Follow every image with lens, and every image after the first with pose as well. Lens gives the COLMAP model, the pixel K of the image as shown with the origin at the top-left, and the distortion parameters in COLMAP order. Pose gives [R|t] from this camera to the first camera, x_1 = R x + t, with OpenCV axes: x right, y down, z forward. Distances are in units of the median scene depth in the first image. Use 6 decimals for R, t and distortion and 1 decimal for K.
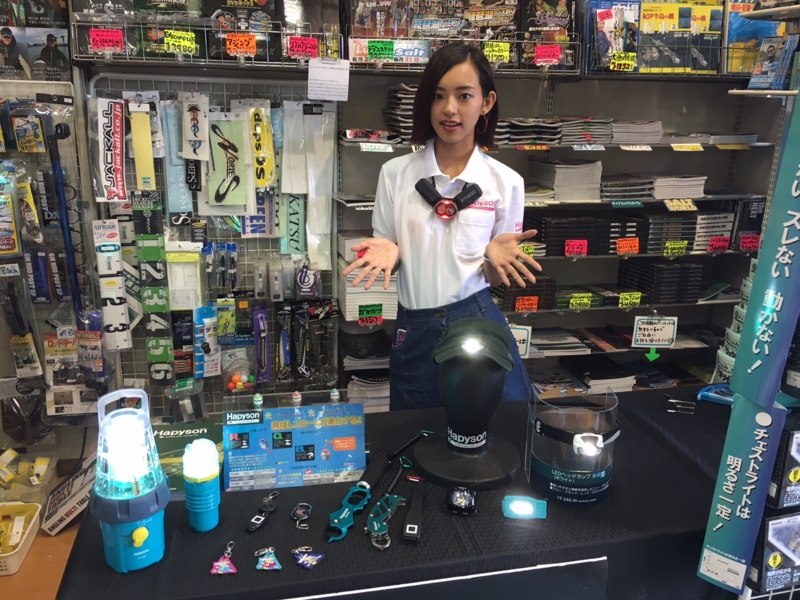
lens RADIAL K [[685.7, 0, 406.6], [0, 685.7, 297.9], [0, 0, 1]] dist [0.076627, -0.098923]
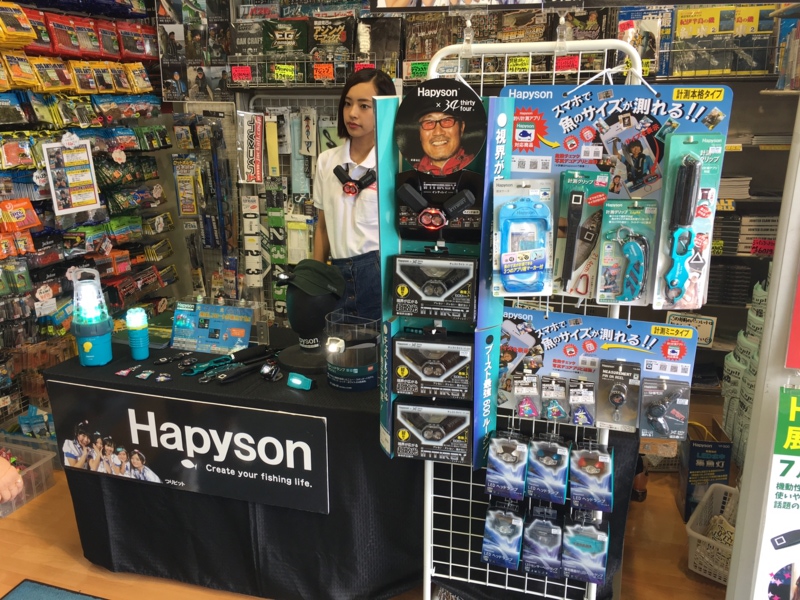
lens RADIAL K [[685.7, 0, 403.5], [0, 685.7, 299.8], [0, 0, 1]] dist [0.076627, -0.098923]
pose [[0.873800, 0.108800, -0.473958, 0.557656], [-0.111288, 0.993524, 0.022898, 0.035104], [0.473381, 0.032737, 0.880249, -0.114726]]
